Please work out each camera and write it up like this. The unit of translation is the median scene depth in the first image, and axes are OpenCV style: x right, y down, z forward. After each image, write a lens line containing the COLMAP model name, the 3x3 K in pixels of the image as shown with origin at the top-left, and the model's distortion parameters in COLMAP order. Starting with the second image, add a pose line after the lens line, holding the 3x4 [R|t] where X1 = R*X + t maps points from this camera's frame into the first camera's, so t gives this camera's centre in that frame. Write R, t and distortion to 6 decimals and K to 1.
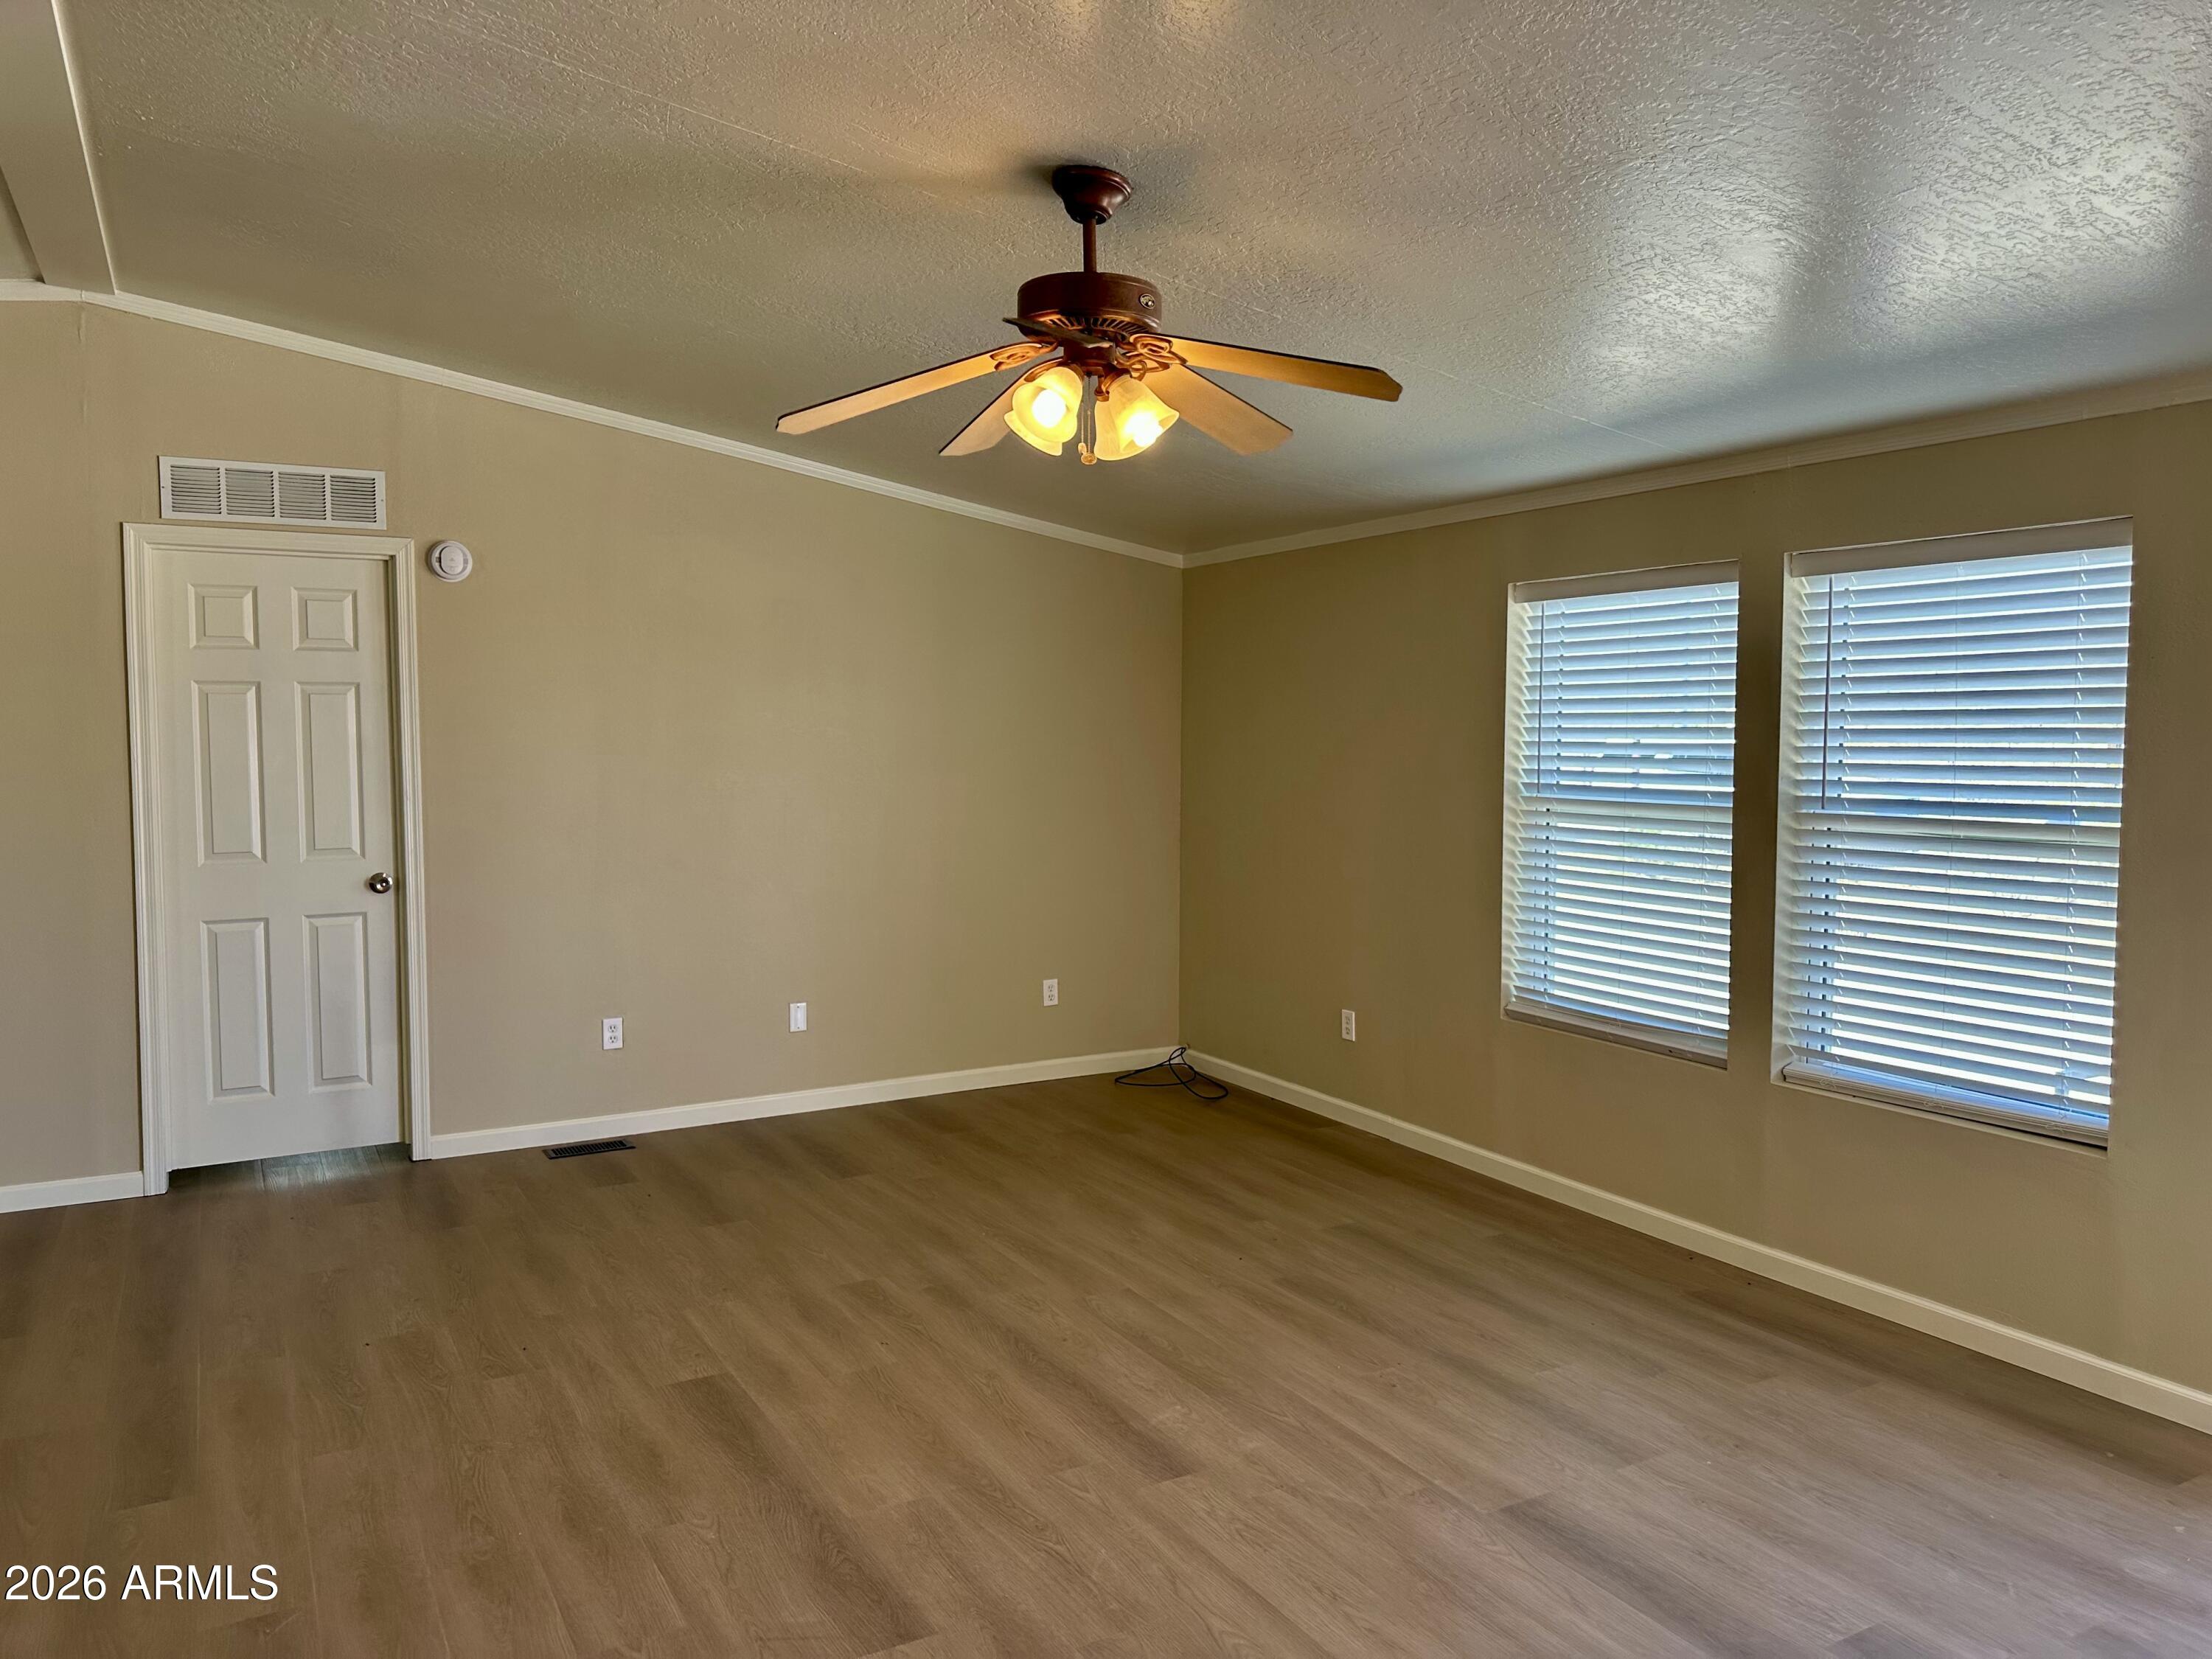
lens RADIAL K [[1571.2, 0, 1108.6], [0, 1571.2, 821.8], [0, 0, 1]] dist [0.034095, -0.037496]
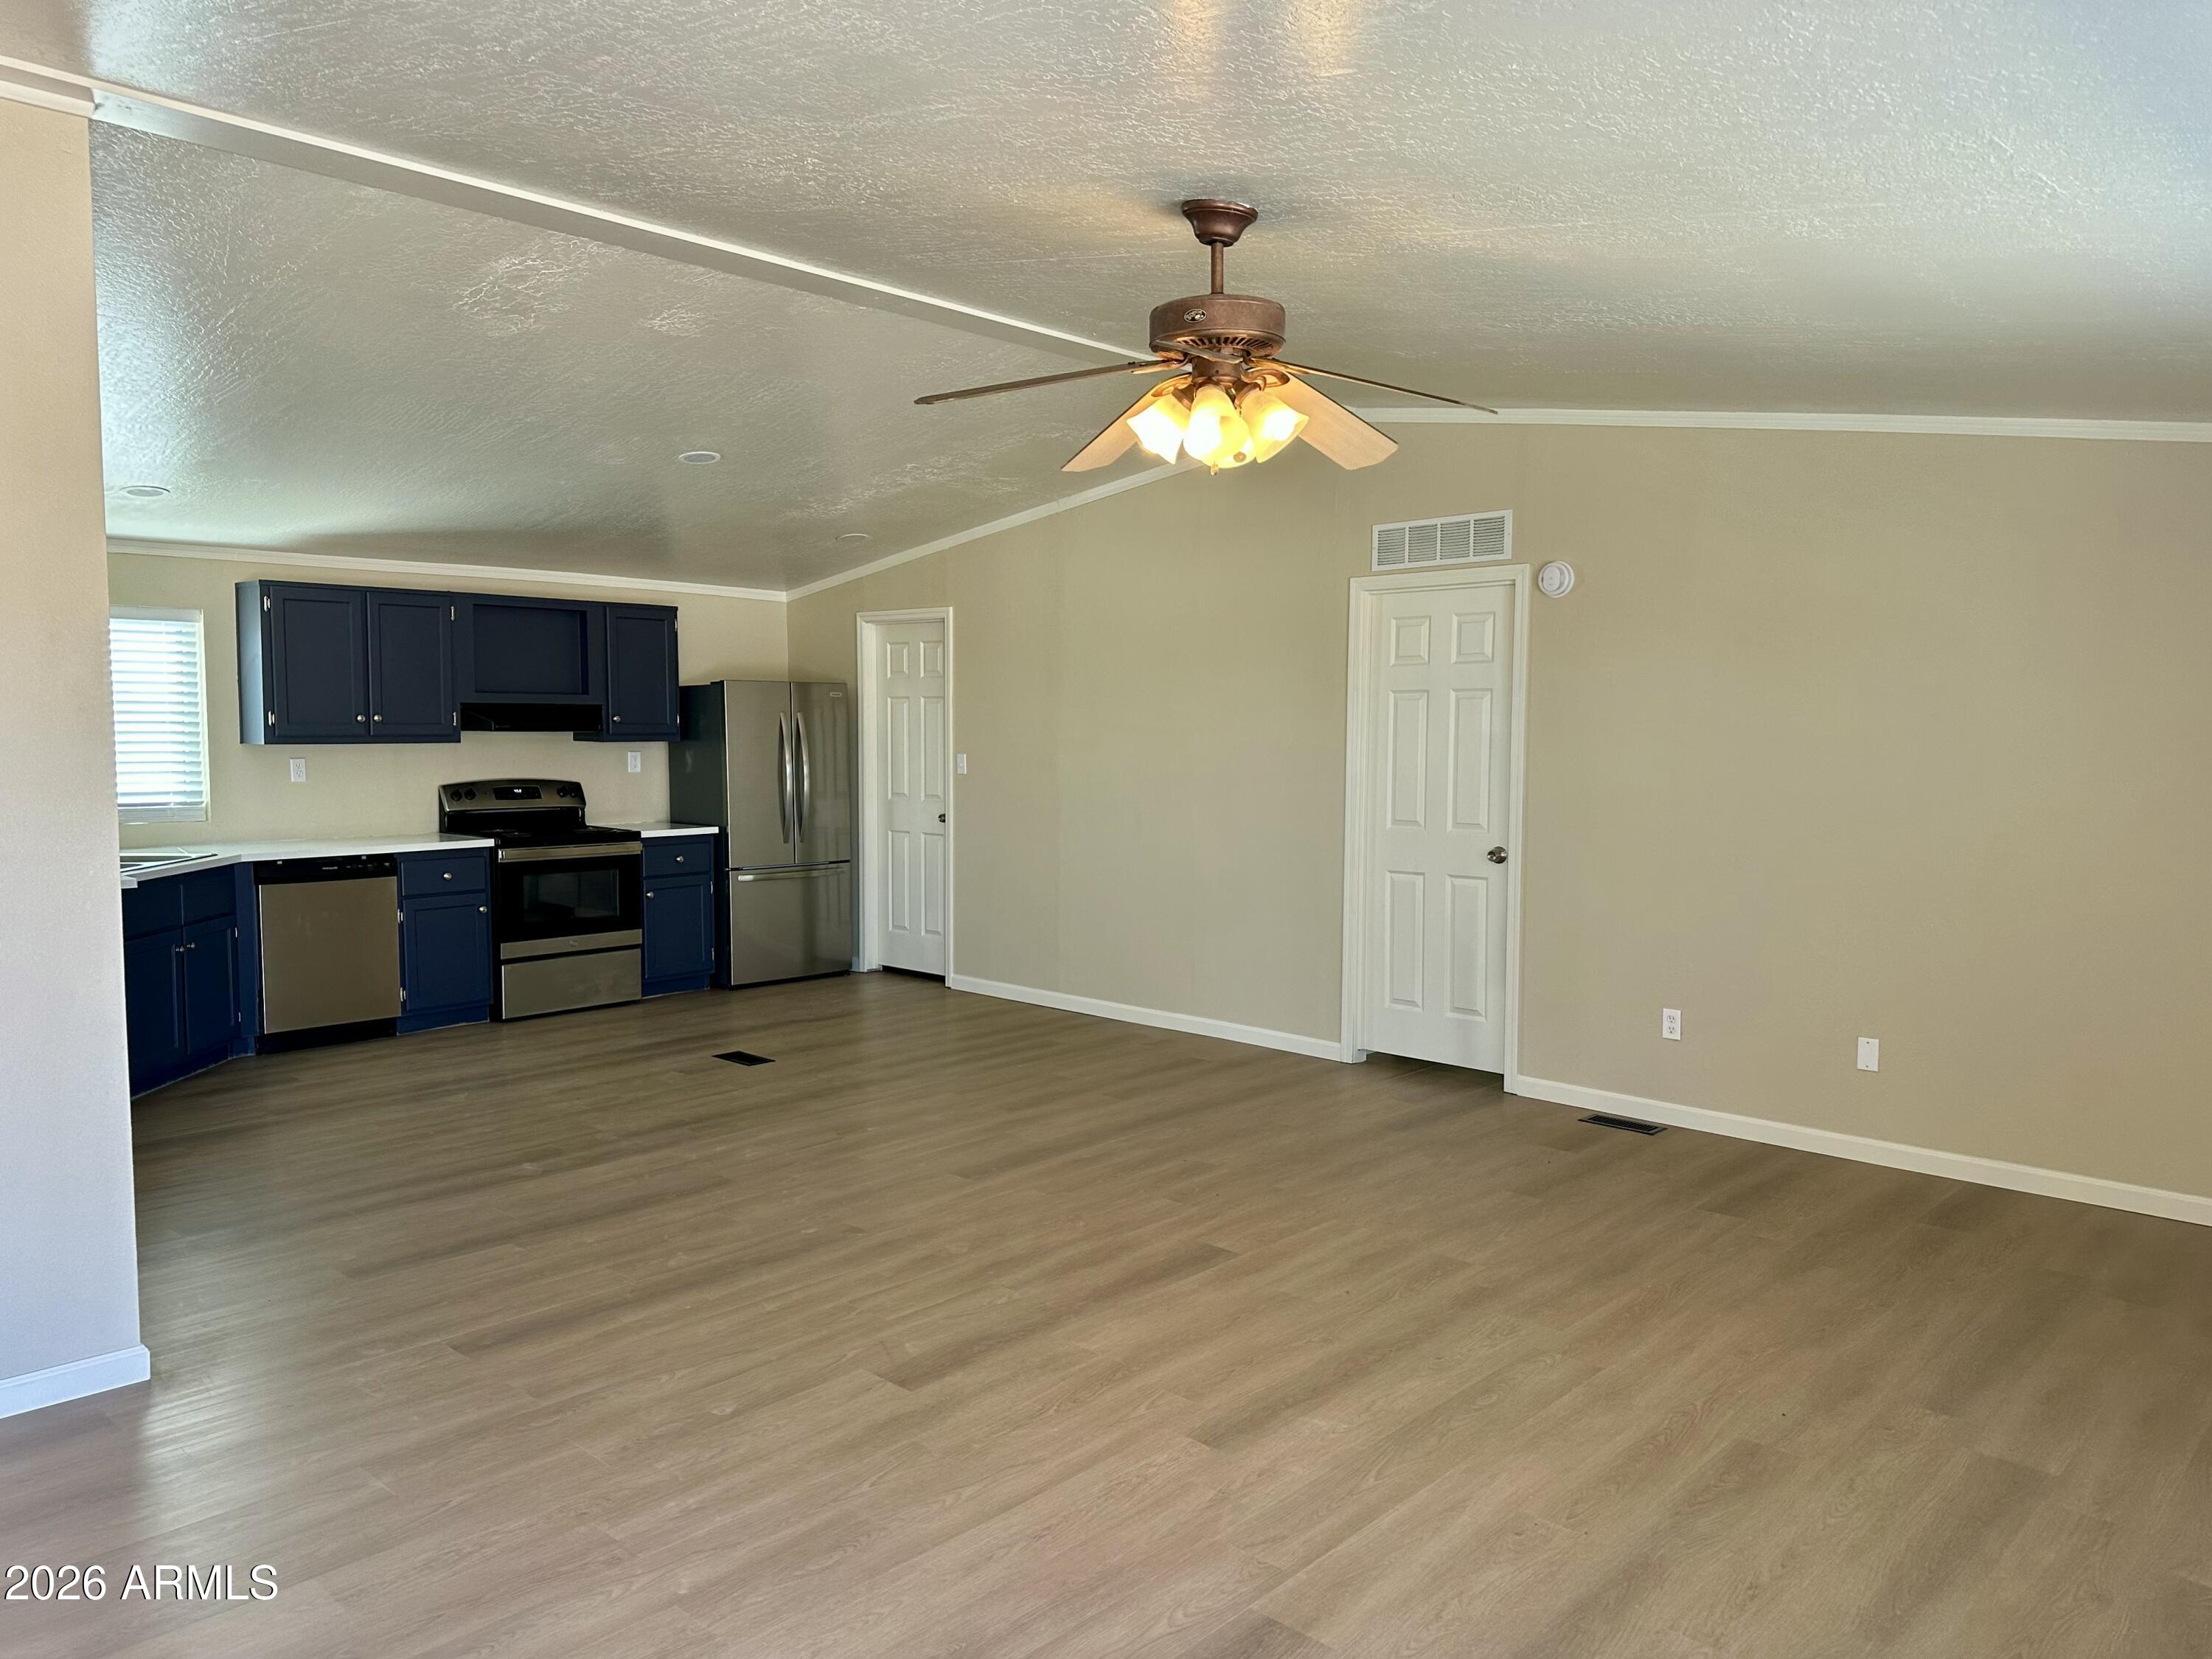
lens RADIAL K [[1571.2, 0, 1126.8], [0, 1571.2, 824.5], [0, 0, 1]] dist [0.034095, -0.037496]
pose [[0.303039, 0.070040, -0.950401, 0.793869], [-0.070469, 0.996212, 0.050947, -0.033538], [0.950369, 0.051535, 0.306827, 0.488661]]
